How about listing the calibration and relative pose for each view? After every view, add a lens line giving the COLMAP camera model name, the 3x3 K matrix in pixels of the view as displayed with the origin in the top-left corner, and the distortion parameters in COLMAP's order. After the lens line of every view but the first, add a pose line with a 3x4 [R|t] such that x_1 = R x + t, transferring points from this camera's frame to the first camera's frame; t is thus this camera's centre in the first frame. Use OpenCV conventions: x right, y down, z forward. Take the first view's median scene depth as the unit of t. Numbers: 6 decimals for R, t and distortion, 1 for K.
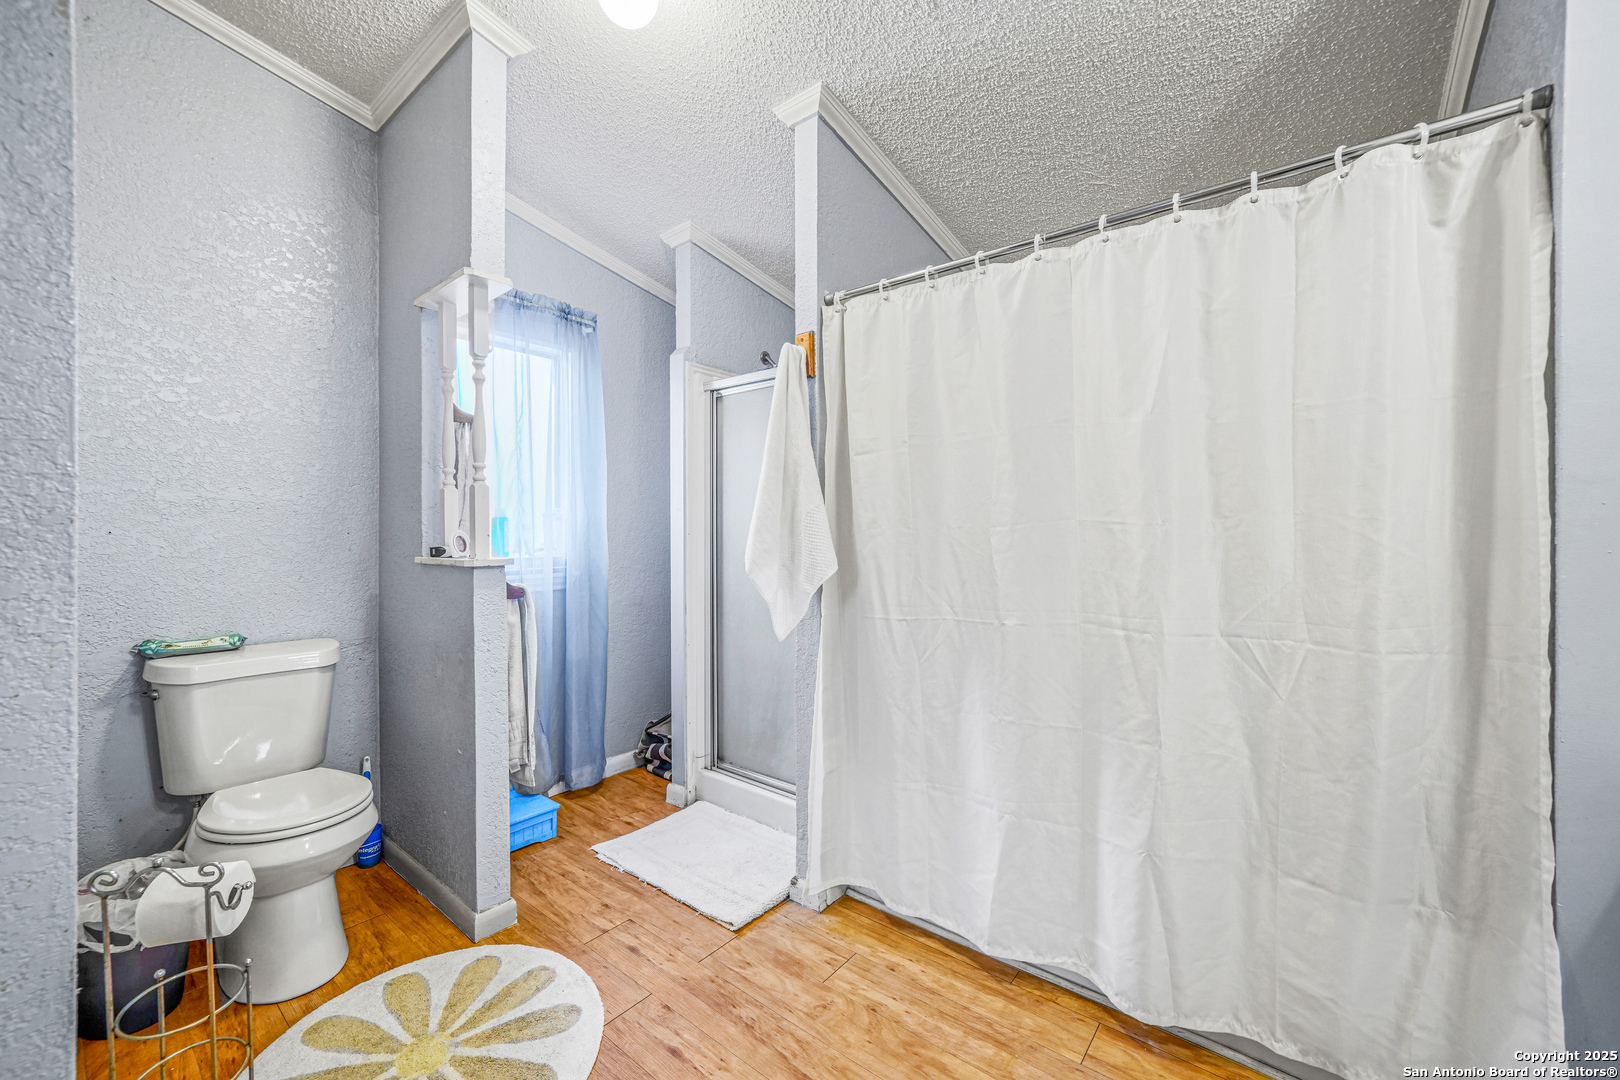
lens RADIAL K [[648.9, 0, 811.5], [0, 648.9, 536.8], [0, 0, 1]] dist [0.000981, 0.000664]
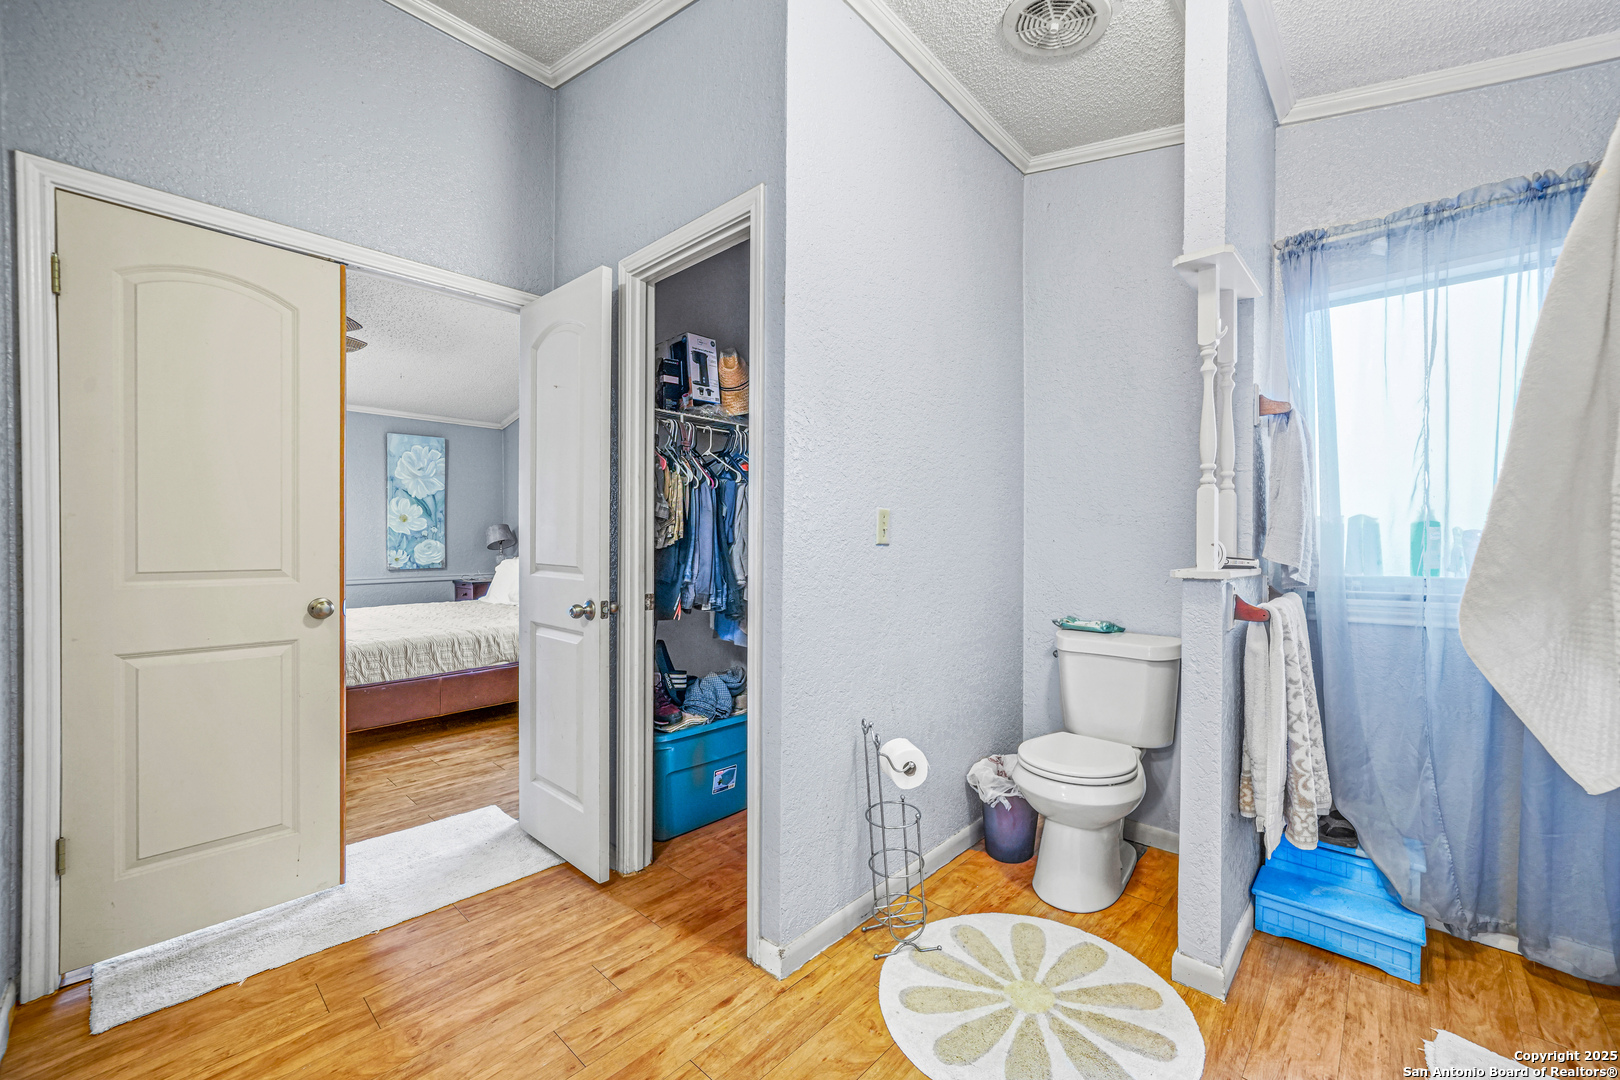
lens RADIAL K [[648.9, 0, 807.5], [0, 648.9, 543.7], [0, 0, 1]] dist [0.000981, 0.000664]
pose [[-0.064973, 0.006752, -0.997864, 0.482263], [-0.010013, 0.999922, 0.007418, -0.005064], [0.997837, 0.010474, -0.064900, 0.572238]]
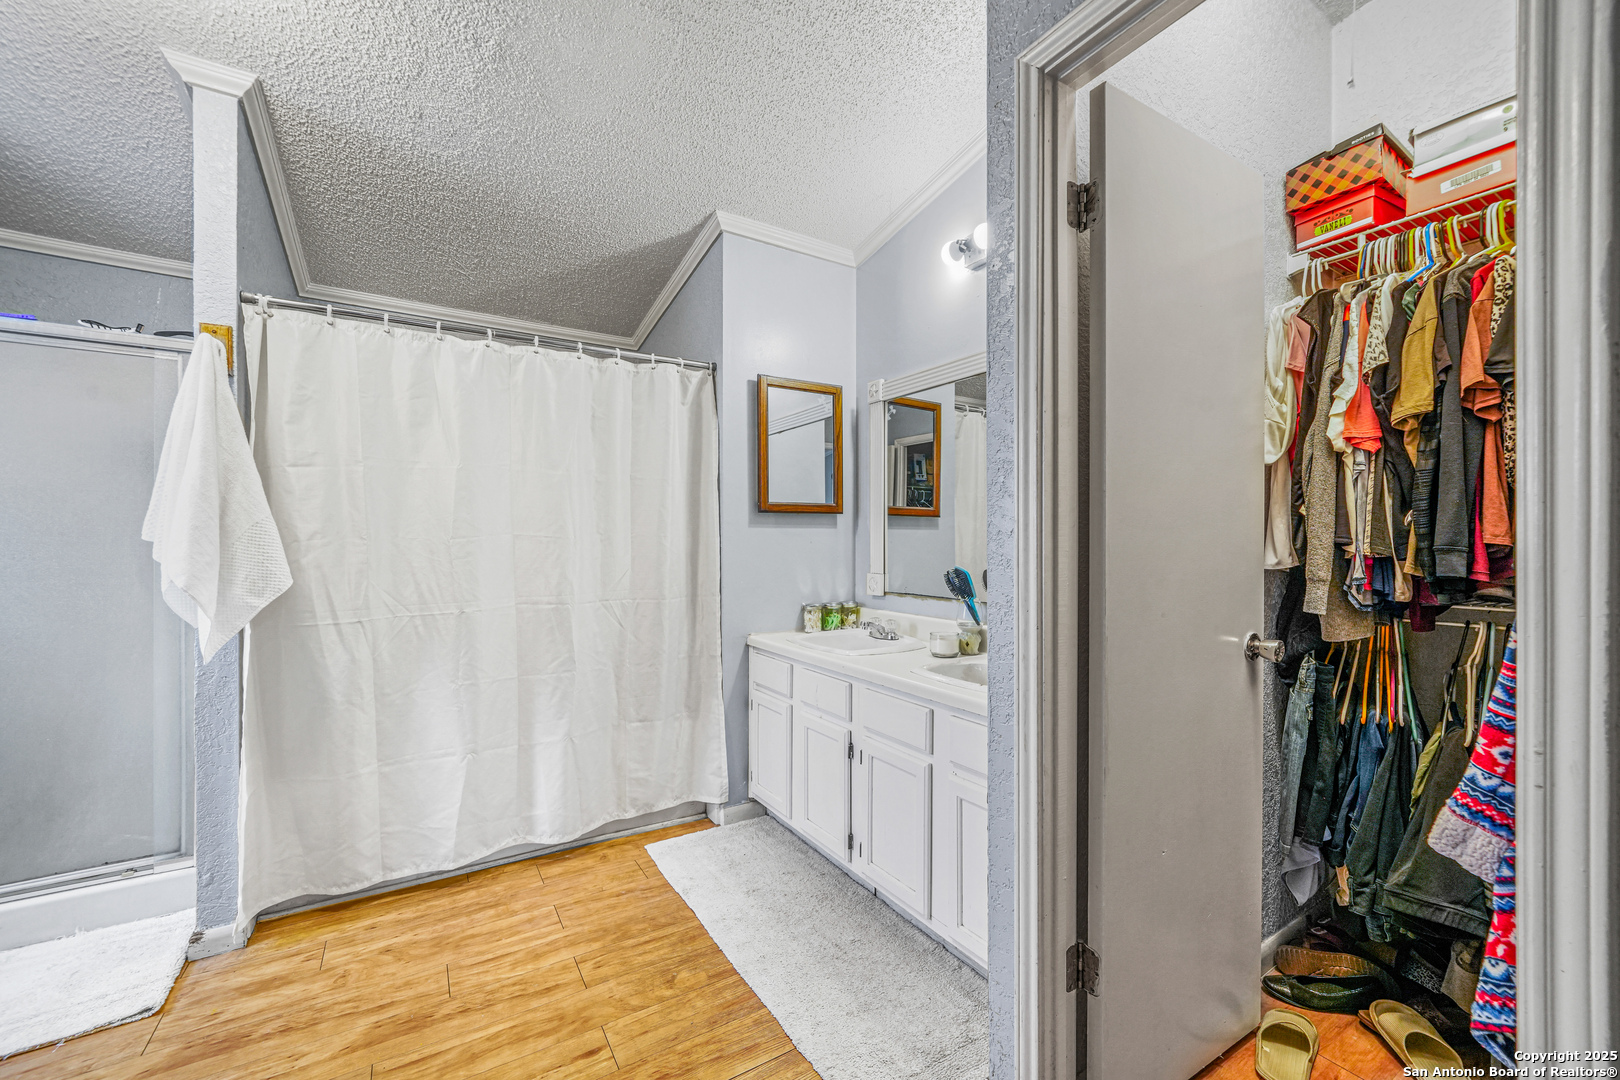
lens RADIAL K [[648.9, 0, 811.3], [0, 648.9, 540.4], [0, 0, 1]] dist [0.000981, 0.000664]
pose [[0.331791, -0.000063, 0.943353, -0.698115], [0.006458, 0.999977, -0.002205, -0.003993], [-0.943331, 0.006824, 0.331784, -0.105667]]
